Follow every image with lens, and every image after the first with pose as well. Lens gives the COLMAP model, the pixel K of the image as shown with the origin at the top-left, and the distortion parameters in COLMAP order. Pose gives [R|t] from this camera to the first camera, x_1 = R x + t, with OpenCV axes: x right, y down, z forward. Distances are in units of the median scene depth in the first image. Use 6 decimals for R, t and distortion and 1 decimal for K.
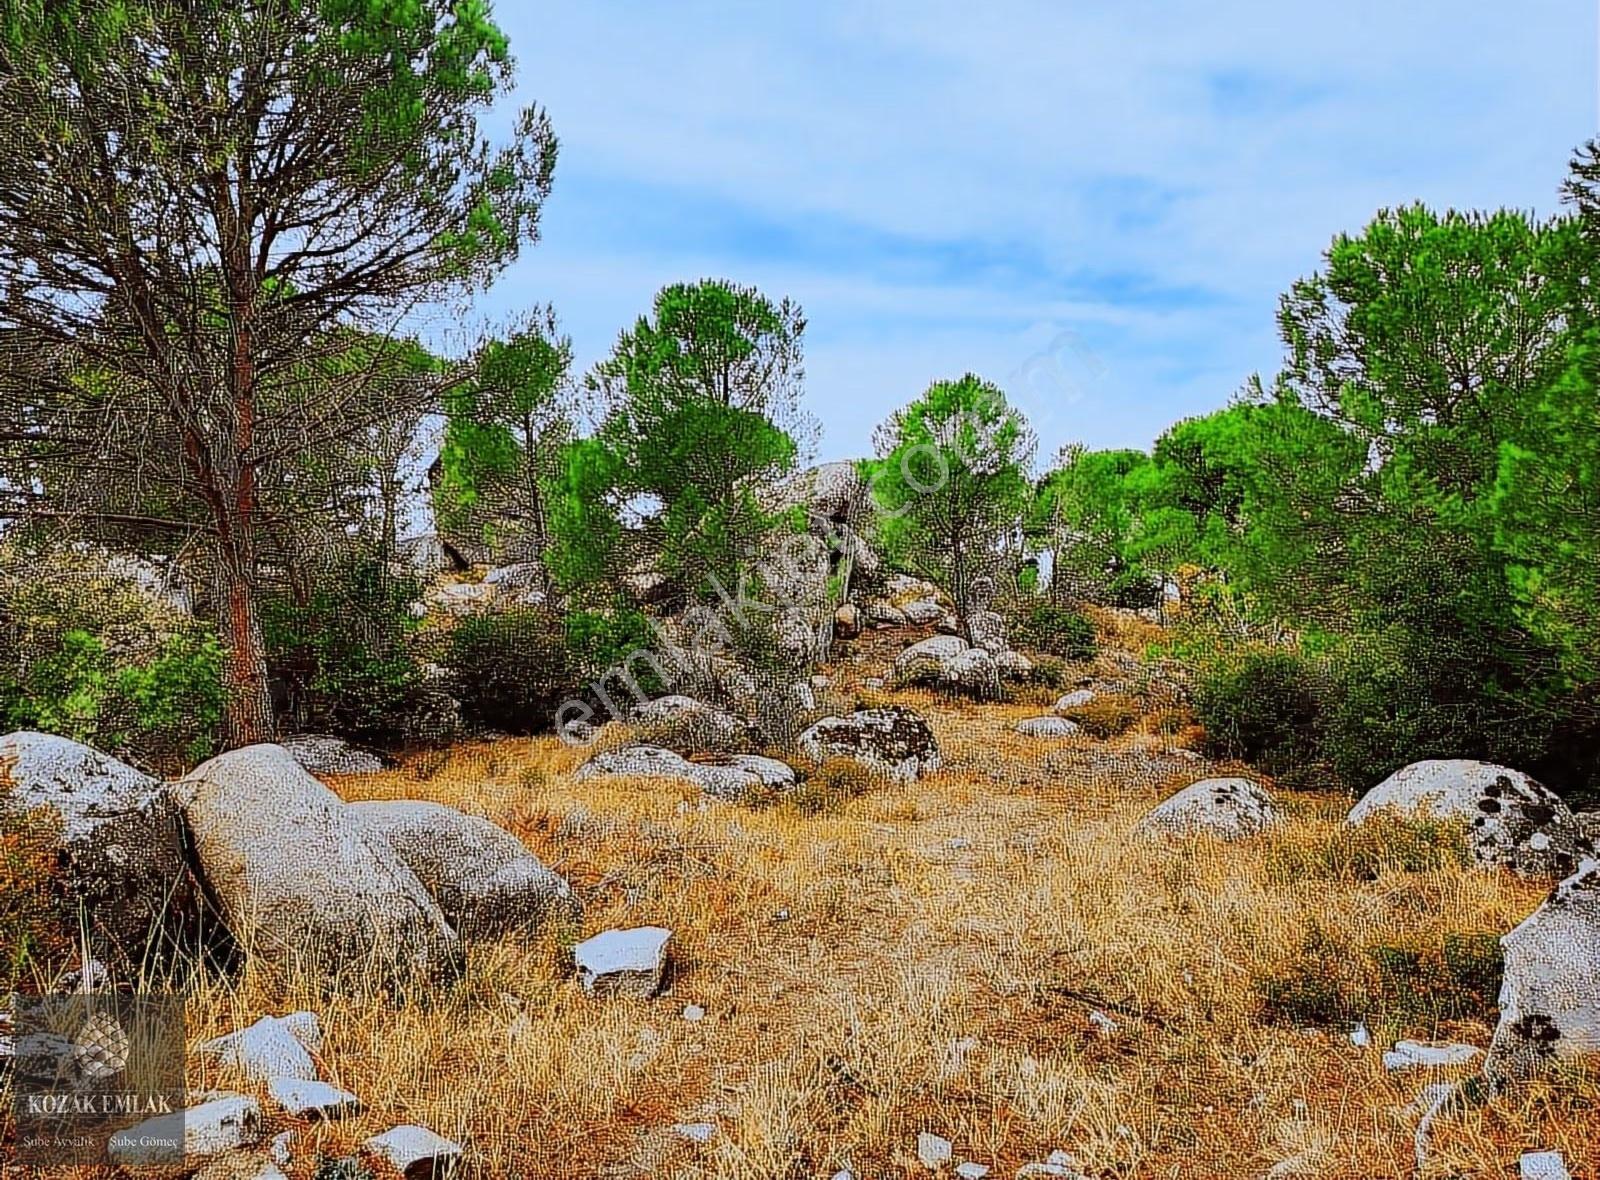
lens RADIAL K [[1060.8, 0, 789.7], [0, 1060.8, 586.2], [0, 0, 1]] dist [0.040128, -0.036097]
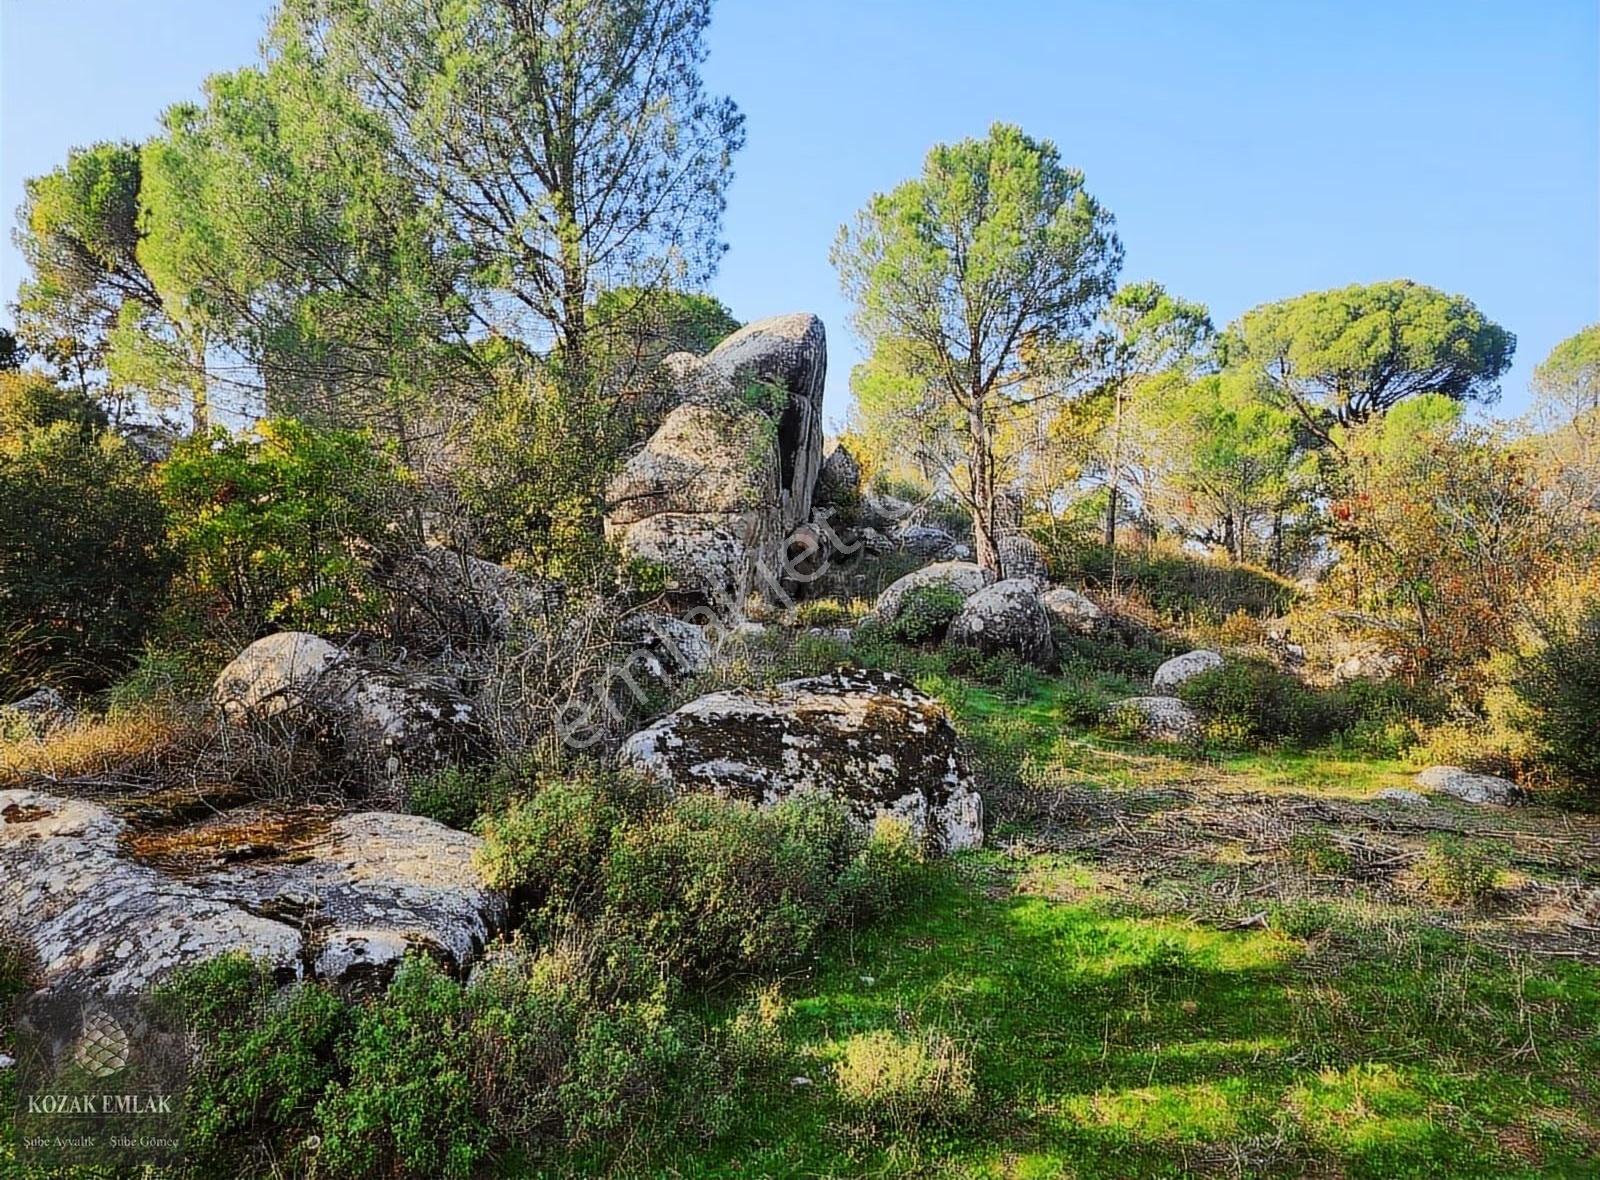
lens RADIAL K [[680.9, 0, 786.9], [0, 680.9, 619.6], [0, 0, 1]] dist [0.012513, -0.001341]
pose [[0.999370, 0.011151, -0.033679, 0.075888], [-0.010308, 0.999631, 0.025115, 0.087866], [0.033947, -0.024752, 0.999117, 0.739801]]
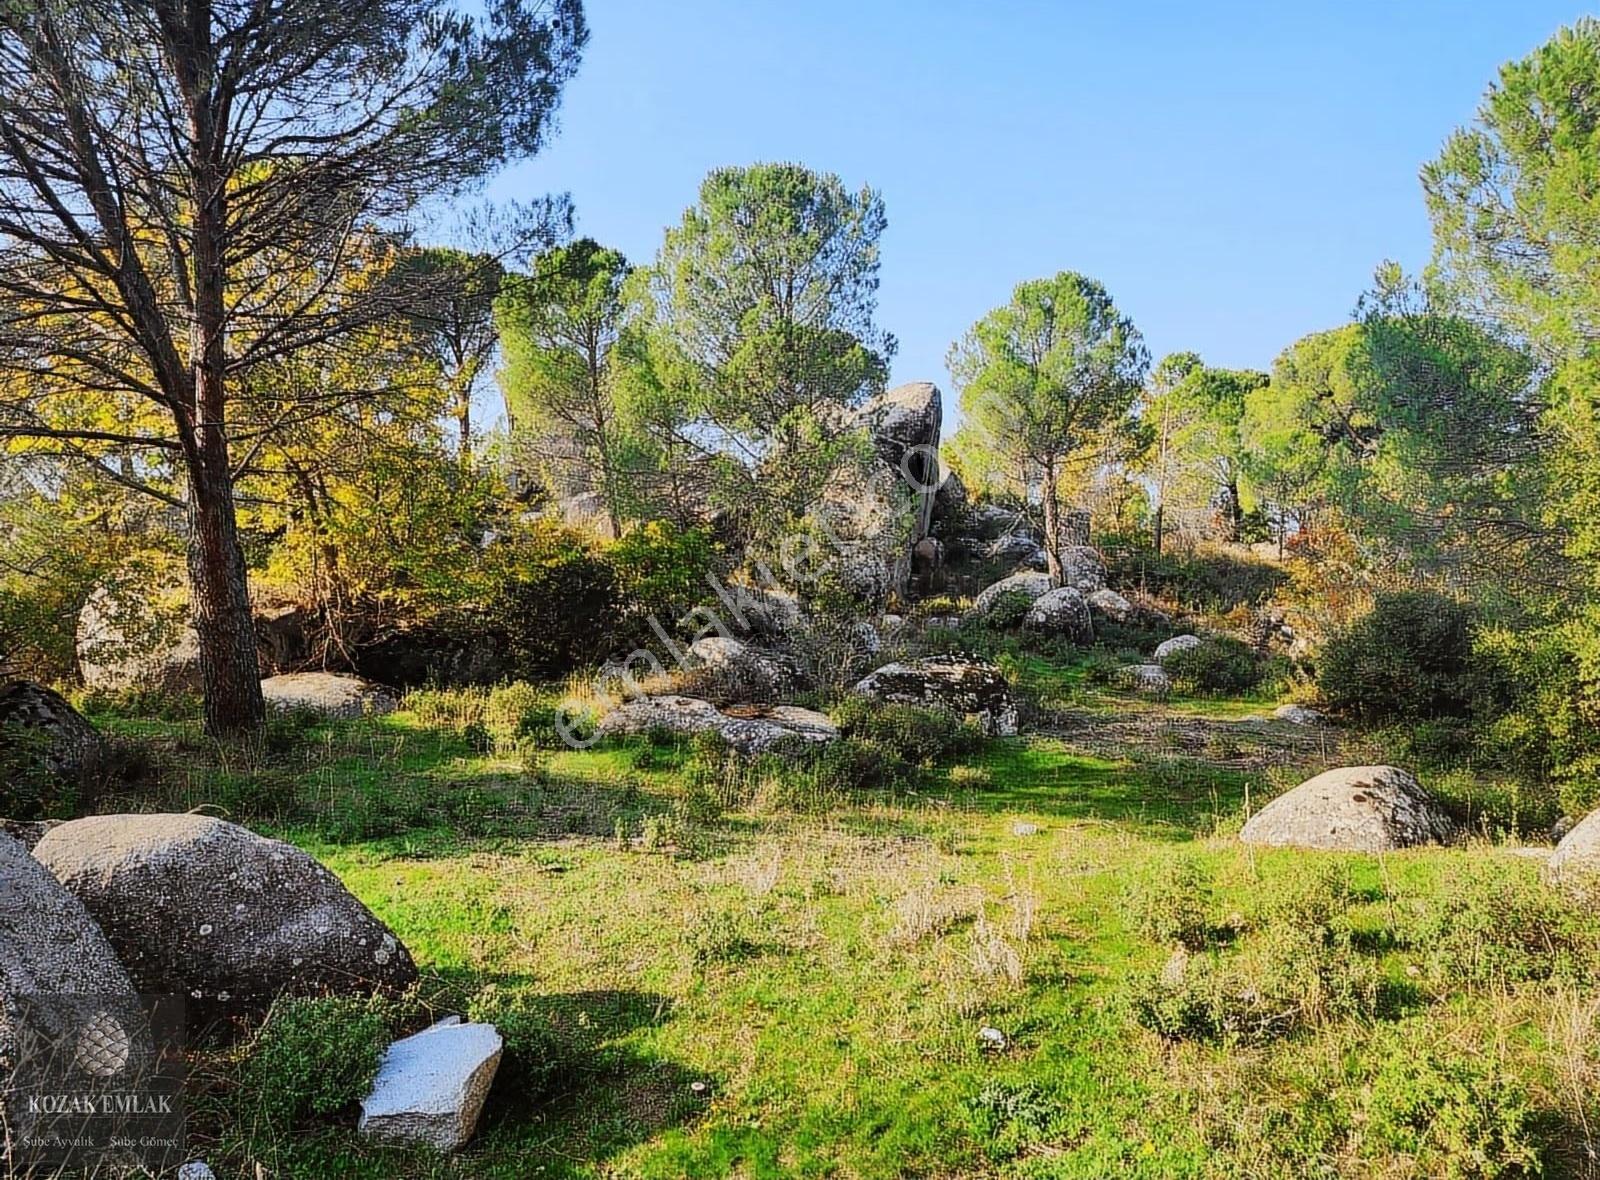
lens RADIAL K [[1003.8, 0, 809.8], [0, 1003.8, 601.4], [0, 0, 1]] dist [0.004517, 0.000554]
pose [[0.995475, 0.013371, -0.094077, 0.048615], [-0.005597, 0.996582, 0.082420, 0.002202], [0.094858, -0.081520, 0.992147, 0.164228]]
